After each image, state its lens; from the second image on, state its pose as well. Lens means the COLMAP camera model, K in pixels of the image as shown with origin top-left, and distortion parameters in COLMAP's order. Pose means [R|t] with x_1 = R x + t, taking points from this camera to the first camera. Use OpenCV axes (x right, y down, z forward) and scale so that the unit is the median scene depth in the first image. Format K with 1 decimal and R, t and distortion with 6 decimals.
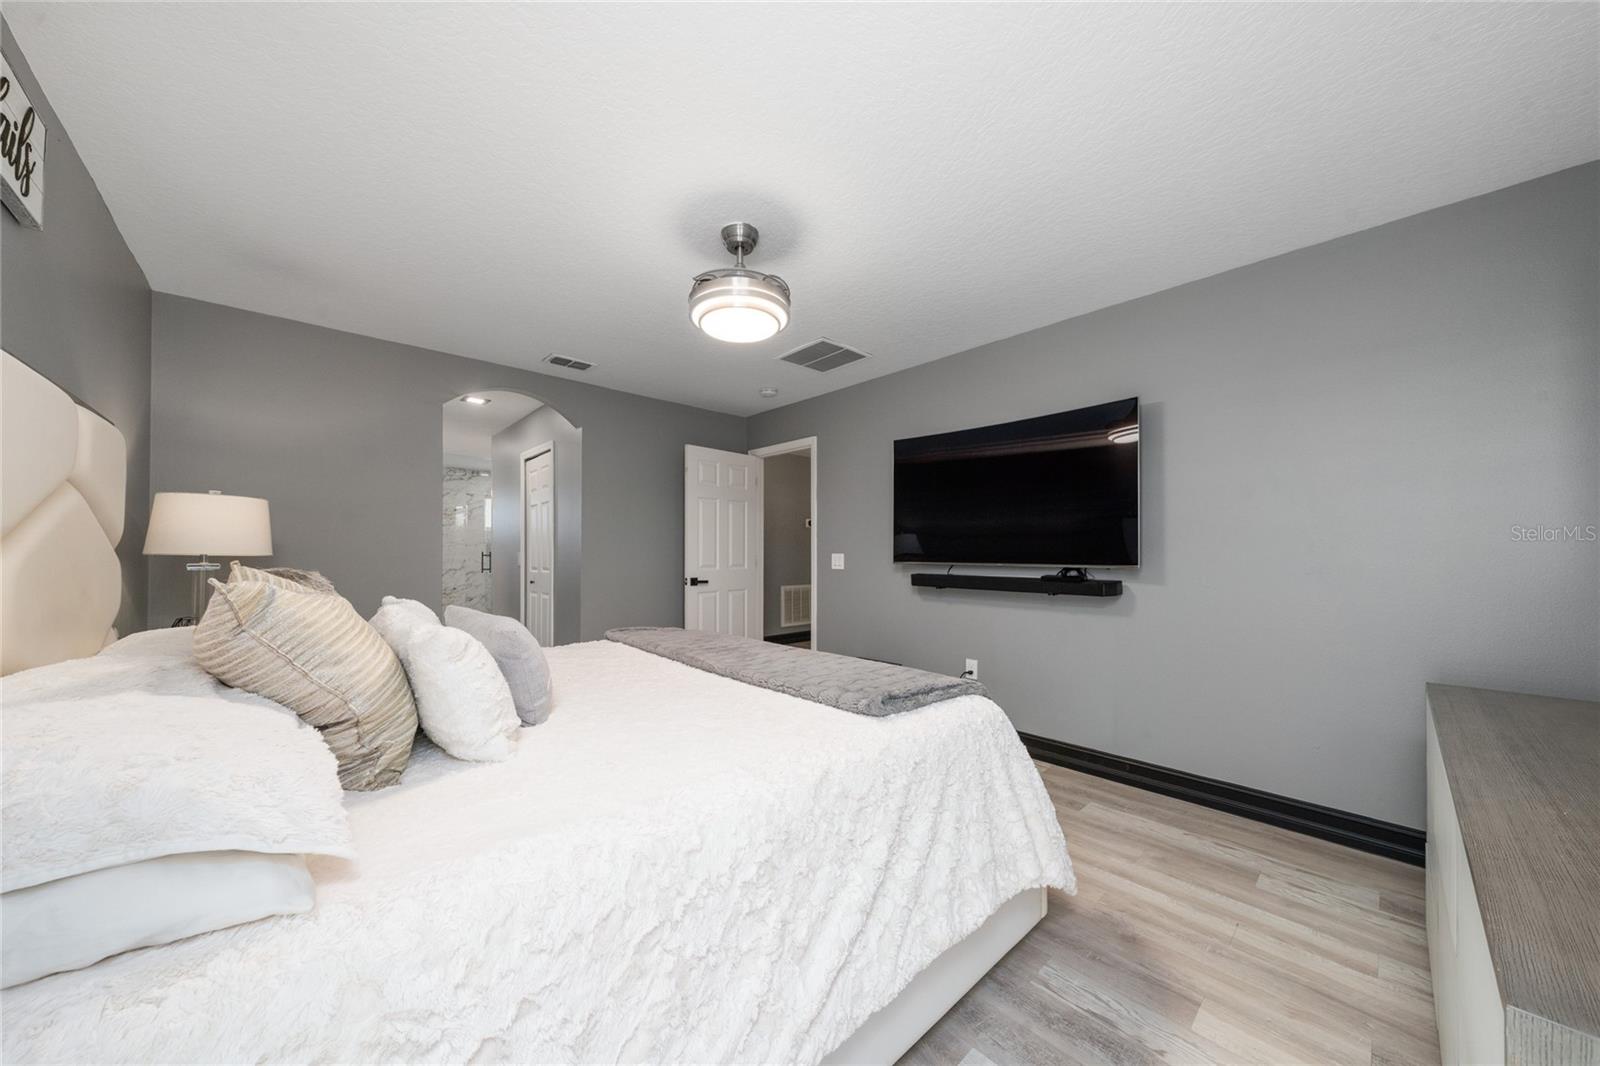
lens RADIAL K [[556.0, 0, 801.7], [0, 556.0, 542.2], [0, 0, 1]] dist [-0.009148, -0.000046]
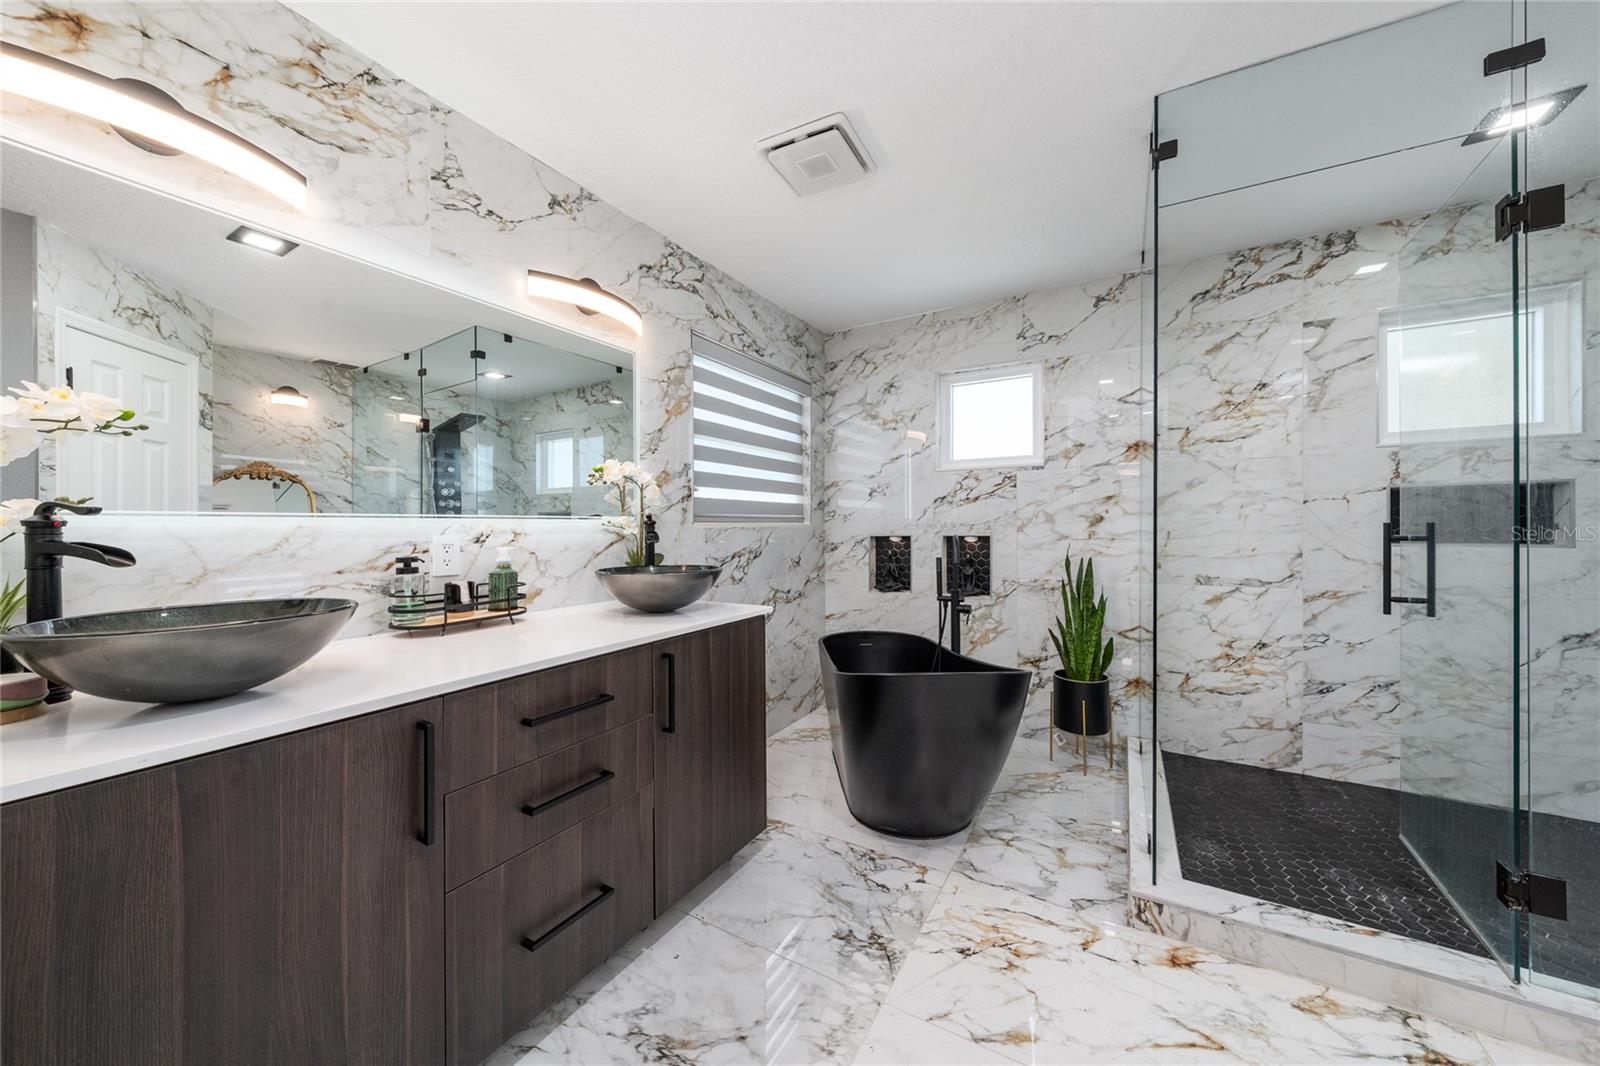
lens RADIAL K [[556.0, 0, 803.6], [0, 556.0, 526.9], [0, 0, 1]] dist [-0.009148, -0.000046]
pose [[0.297912, 0.002260, -0.954591, -0.405957], [0.014000, 0.999879, 0.006737, 0.013422], [0.954491, -0.015371, 0.297844, 0.660302]]
